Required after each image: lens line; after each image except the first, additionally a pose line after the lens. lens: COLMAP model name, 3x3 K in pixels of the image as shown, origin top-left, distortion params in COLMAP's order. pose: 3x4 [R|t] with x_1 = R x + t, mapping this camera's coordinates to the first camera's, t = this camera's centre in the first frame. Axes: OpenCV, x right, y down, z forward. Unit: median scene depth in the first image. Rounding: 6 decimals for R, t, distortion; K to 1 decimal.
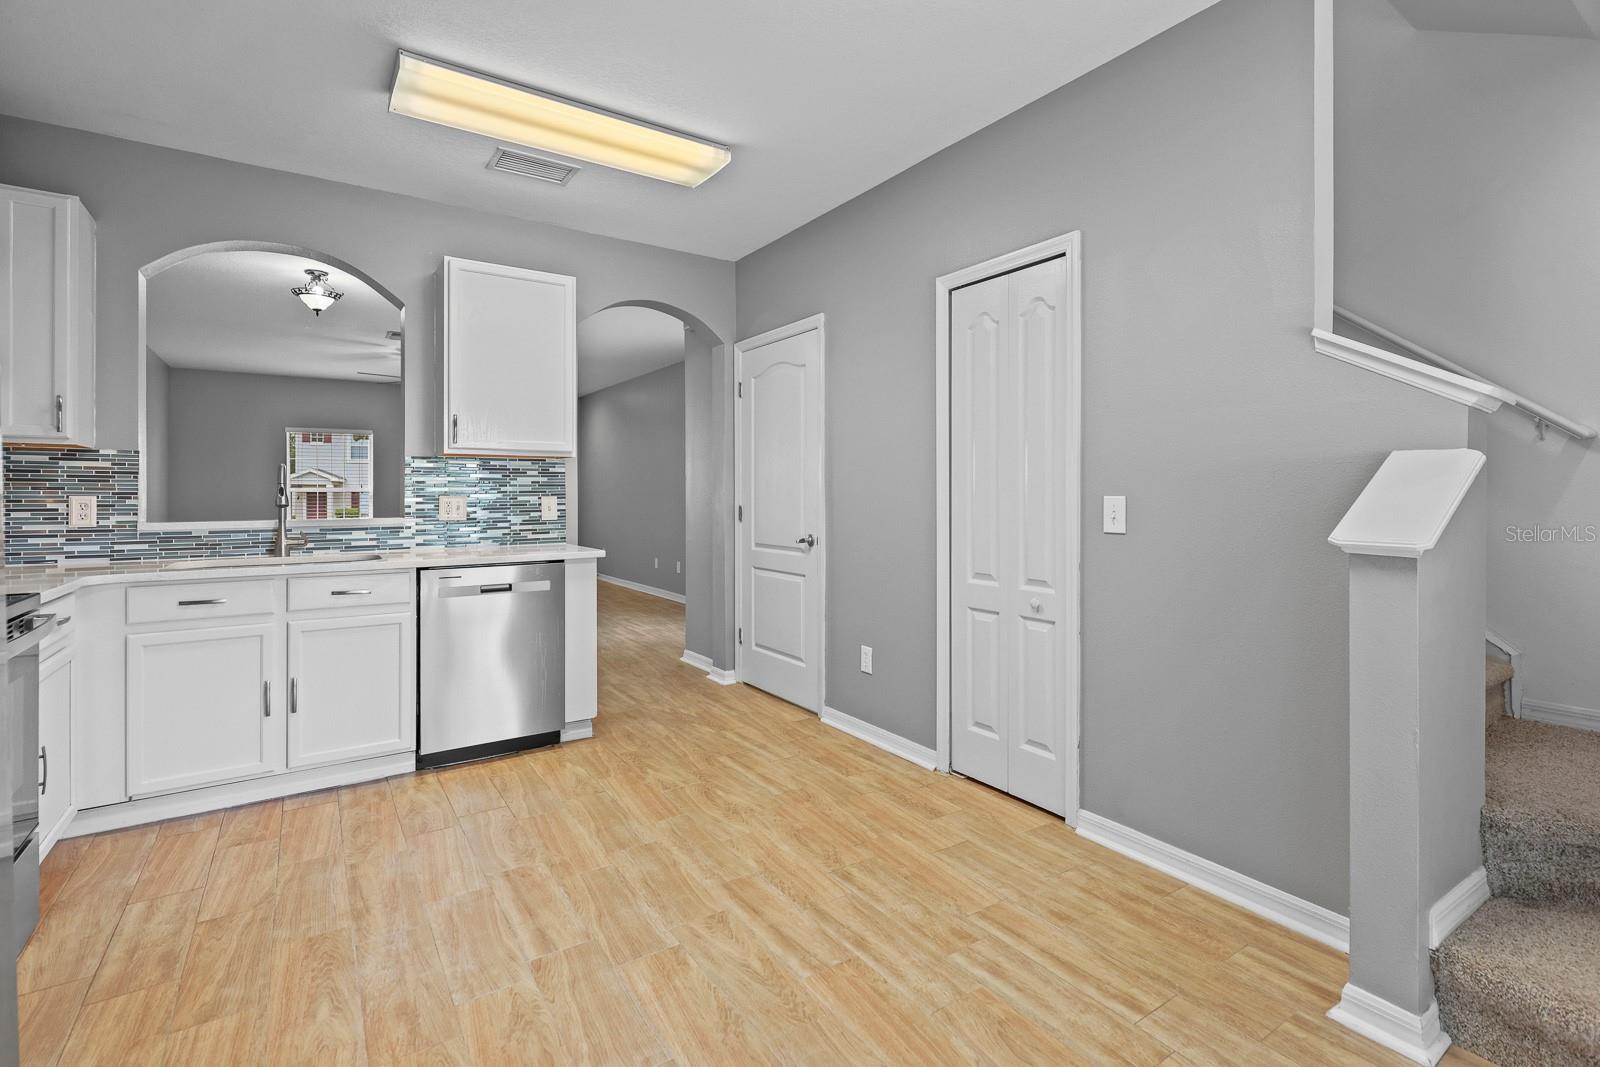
lens RADIAL K [[739.3, 0, 808.8], [0, 739.3, 490.5], [0, 0, 1]] dist [-0.001248, 0.000074]
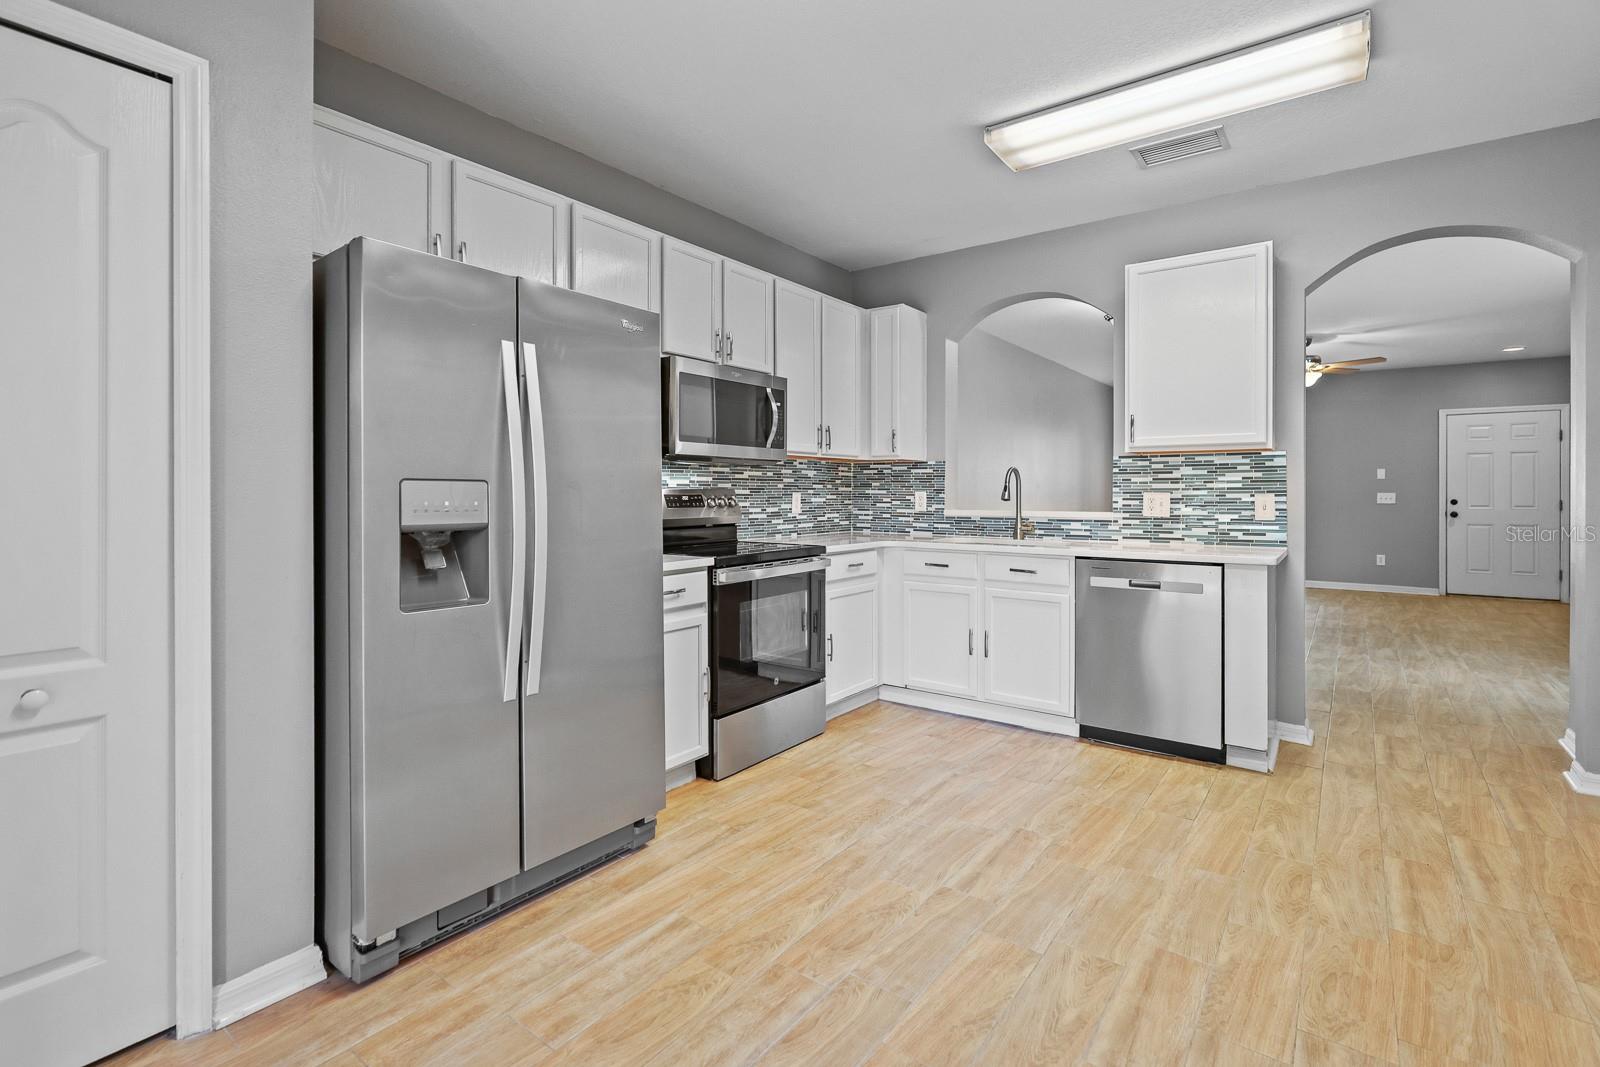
lens RADIAL K [[739.3, 0, 801.4], [0, 739.3, 494.6], [0, 0, 1]] dist [-0.001248, 0.000074]
pose [[0.326061, 0.007503, -0.945319, 0.418525], [0.002775, 0.999957, 0.008894, -0.000625], [0.945345, -0.005523, 0.326026, 0.253931]]
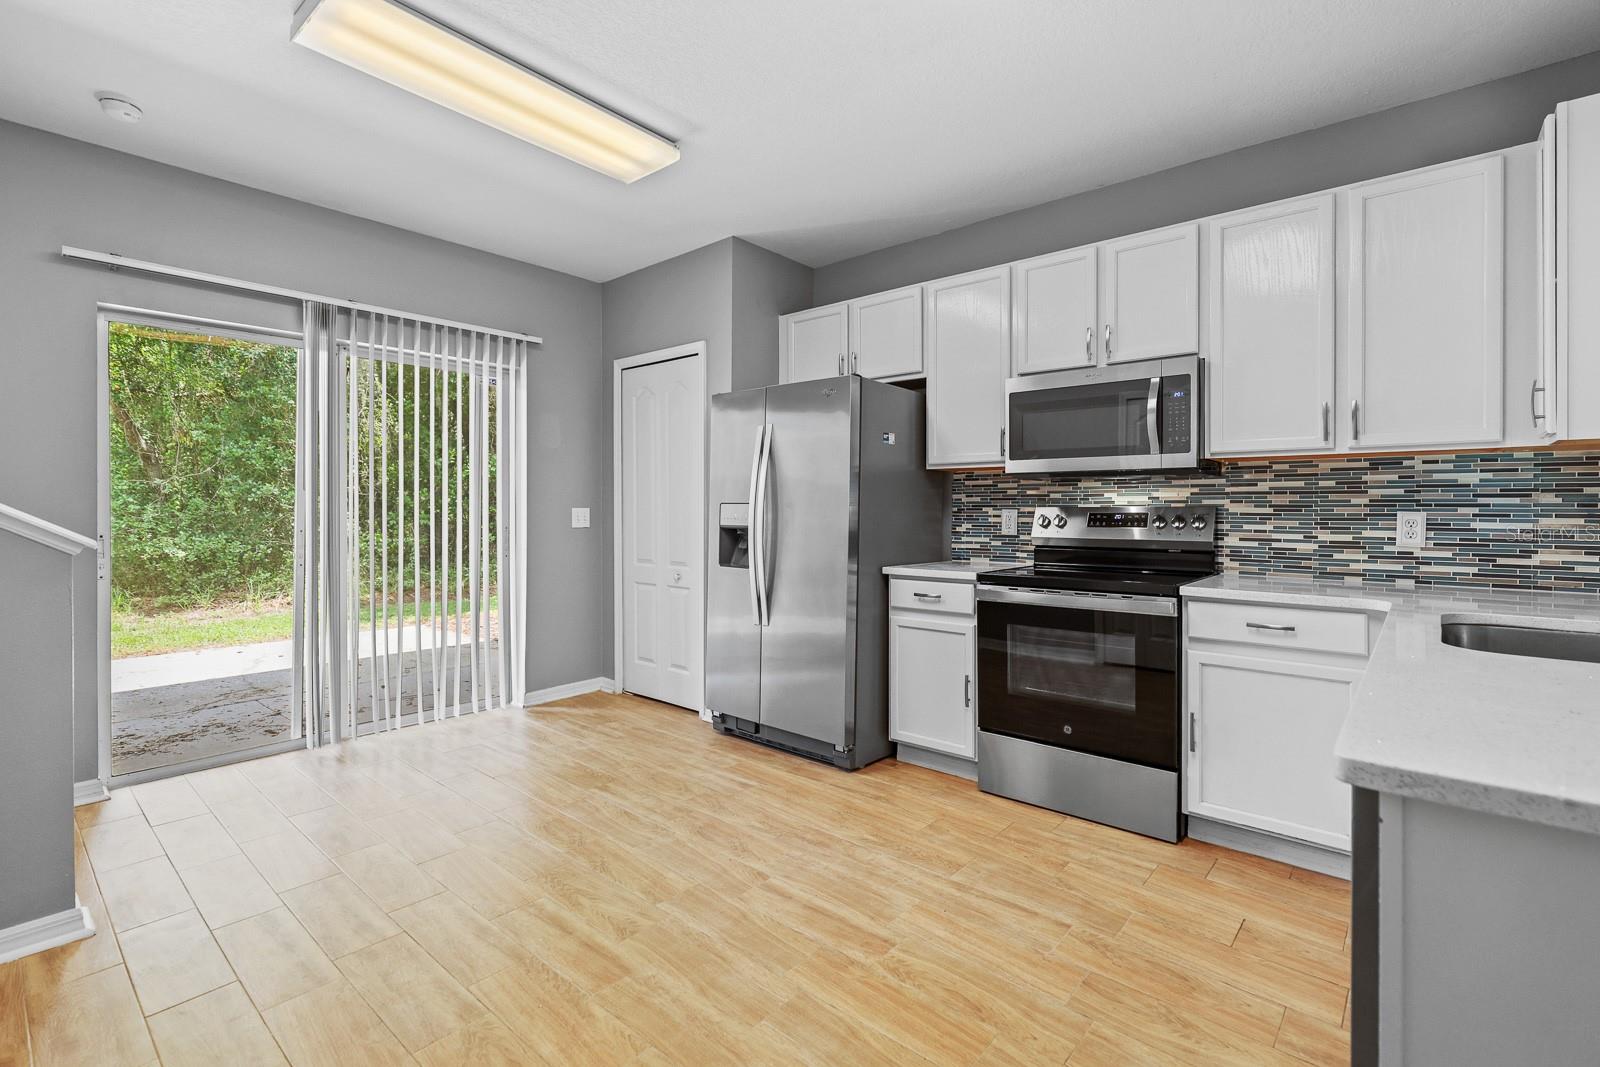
lens RADIAL K [[739.3, 0, 813.6], [0, 739.3, 511.9], [0, 0, 1]] dist [-0.001248, 0.000074]
pose [[-0.965363, 0.001902, -0.260903, -0.074938], [0.002096, 0.999998, -0.000467, 0.007790], [0.260902, -0.000997, -0.965365, 1.417090]]
